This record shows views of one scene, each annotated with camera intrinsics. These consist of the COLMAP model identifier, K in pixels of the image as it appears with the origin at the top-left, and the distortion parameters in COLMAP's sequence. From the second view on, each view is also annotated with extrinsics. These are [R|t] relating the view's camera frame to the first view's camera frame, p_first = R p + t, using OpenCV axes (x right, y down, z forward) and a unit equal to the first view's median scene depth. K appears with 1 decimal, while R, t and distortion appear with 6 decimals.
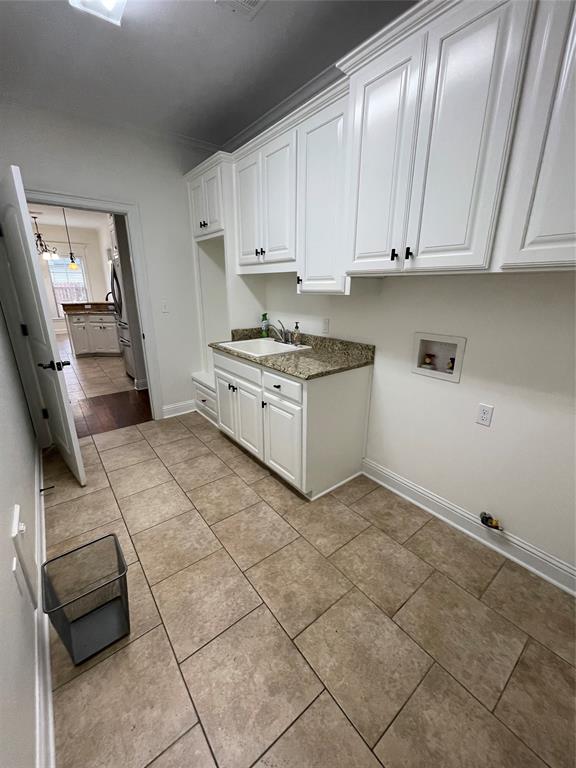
lens RADIAL K [[309.6, 0, 286.4], [0, 309.6, 381.7], [0, 0, 1]] dist [-0.002227, -0.000578]
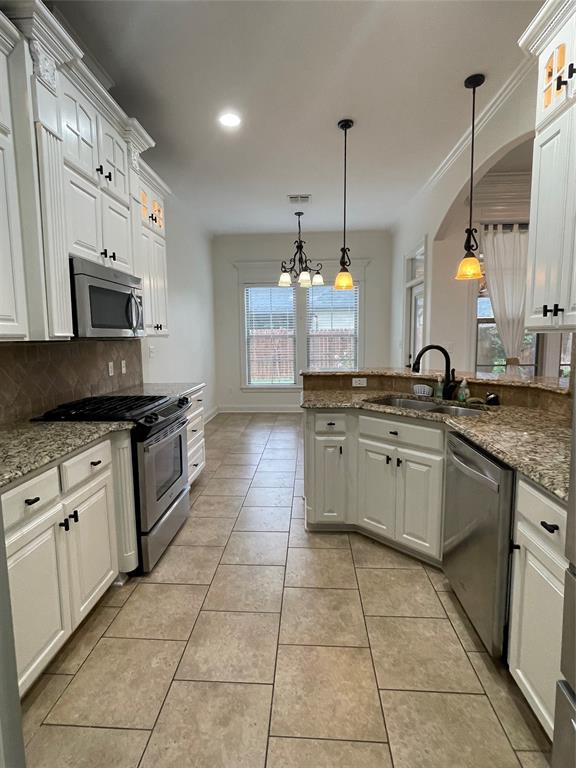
lens RADIAL K [[394.0, 0, 287.3], [0, 394.0, 381.7], [0, 0, 1]] dist [-0.005803, -0.001134]
pose [[0.752793, 0.062557, -0.655278, -0.405096], [-0.185155, 0.975405, -0.119590, -0.174726], [0.631681, 0.211355, 0.745861, 0.604279]]
